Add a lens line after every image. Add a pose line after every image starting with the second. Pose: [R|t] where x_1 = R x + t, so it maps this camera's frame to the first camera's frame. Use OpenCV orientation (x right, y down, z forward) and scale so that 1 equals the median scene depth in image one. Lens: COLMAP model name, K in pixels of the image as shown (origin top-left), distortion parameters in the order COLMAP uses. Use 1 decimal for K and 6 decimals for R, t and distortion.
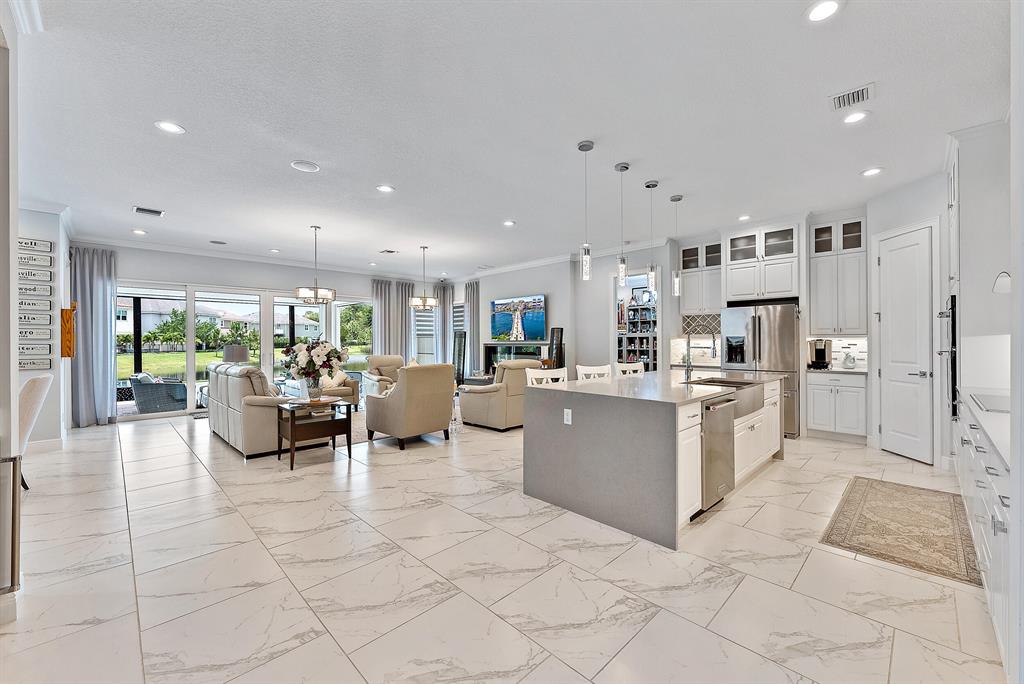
lens RADIAL K [[406.7, 0, 512.0], [0, 406.7, 342.0], [0, 0, 1]] dist [-0.000217, 0.000007]
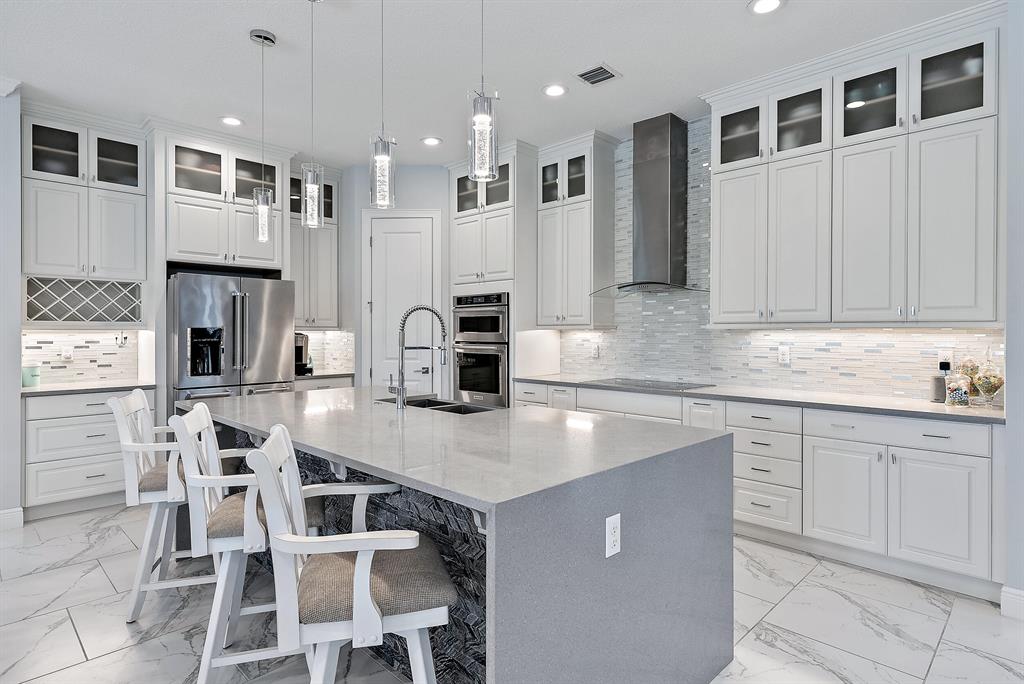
lens RADIAL K [[543.8, 0, 512.0], [0, 543.8, 342.0], [0, 0, 1]] dist [0.004624, 0.001014]
pose [[-0.013945, -0.012661, 0.999823, -0.214312], [-0.000518, 0.999920, 0.012655, -0.003318], [-0.999903, -0.000341, -0.013951, 0.631447]]
